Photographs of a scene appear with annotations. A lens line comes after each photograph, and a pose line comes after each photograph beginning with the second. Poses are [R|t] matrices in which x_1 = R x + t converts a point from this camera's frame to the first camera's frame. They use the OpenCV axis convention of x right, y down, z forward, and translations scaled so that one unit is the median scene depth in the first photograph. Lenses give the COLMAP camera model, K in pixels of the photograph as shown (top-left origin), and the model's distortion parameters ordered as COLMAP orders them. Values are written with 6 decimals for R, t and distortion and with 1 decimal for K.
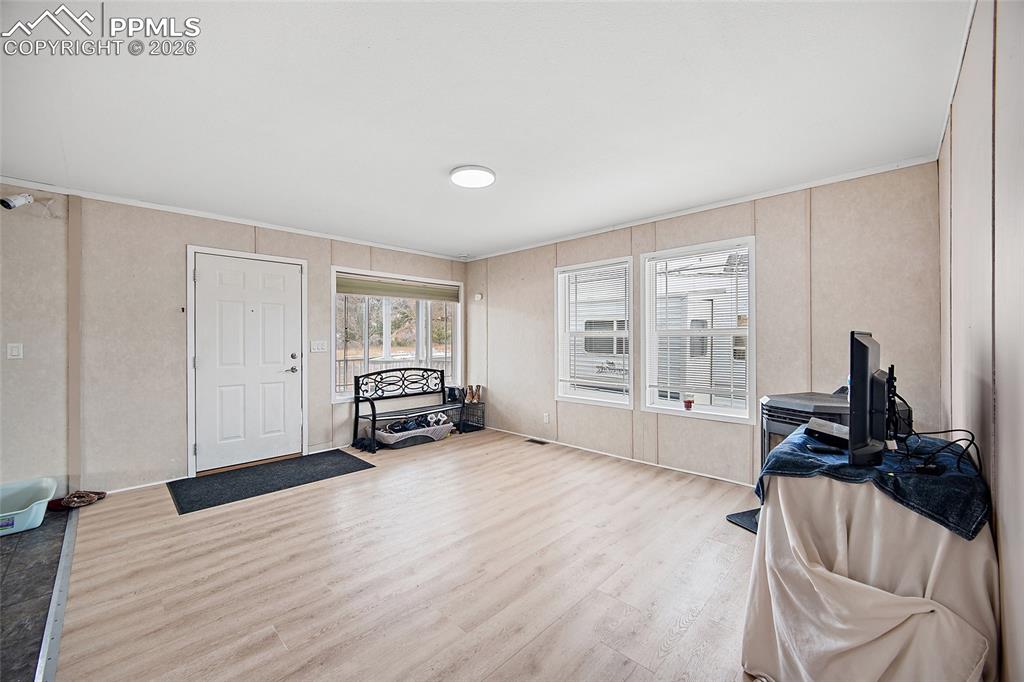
lens RADIAL K [[399.5, 0, 510.1], [0, 399.5, 338.6], [0, 0, 1]] dist [0.002788, -0.000185]
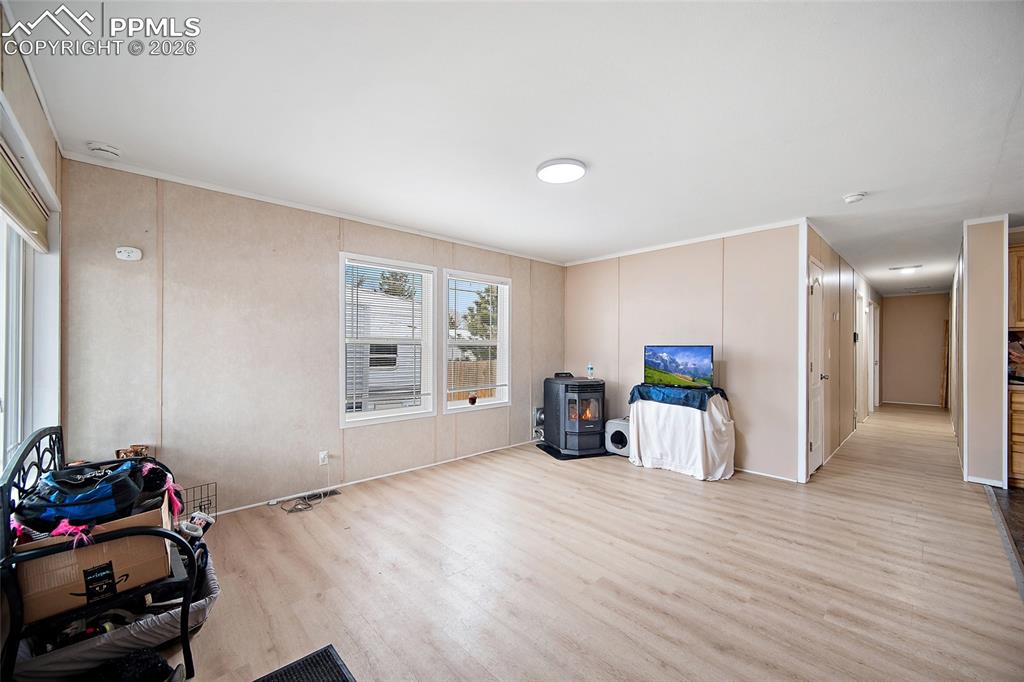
lens RADIAL K [[399.5, 0, 510.0], [0, 399.5, 346.6], [0, 0, 1]] dist [0.002788, -0.000185]
pose [[0.049425, 0.005938, 0.998760, -0.778700], [-0.002856, 0.999979, -0.005804, 0.004636], [-0.998774, -0.002566, 0.049441, 0.816939]]
